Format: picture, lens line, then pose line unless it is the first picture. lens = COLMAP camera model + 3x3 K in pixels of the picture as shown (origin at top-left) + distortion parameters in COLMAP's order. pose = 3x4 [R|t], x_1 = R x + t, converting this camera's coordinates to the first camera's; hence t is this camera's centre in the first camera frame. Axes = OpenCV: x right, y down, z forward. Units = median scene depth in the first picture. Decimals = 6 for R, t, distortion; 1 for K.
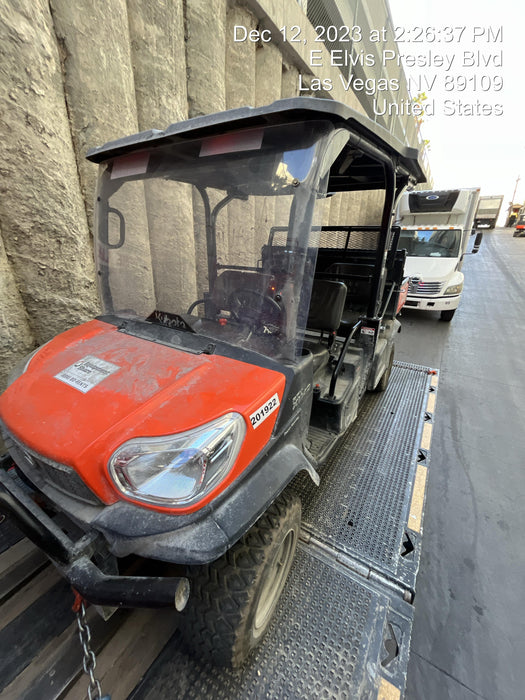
lens RADIAL K [[282.8, 0, 263.1], [0, 282.8, 346.2], [0, 0, 1]] dist [-0.001275, -0.000307]
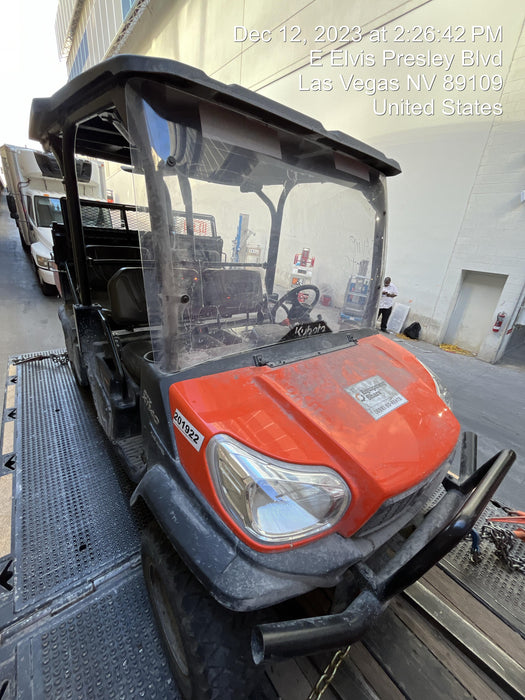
lens RADIAL K [[282.8, 0, 263.1], [0, 282.8, 346.2], [0, 0, 1]] dist [-0.001275, -0.000307]
pose [[0.336829, -0.344879, 0.876131, -1.337435], [0.253571, 0.929351, 0.268343, -0.363330], [-0.906779, 0.131776, 0.400484, 0.823170]]
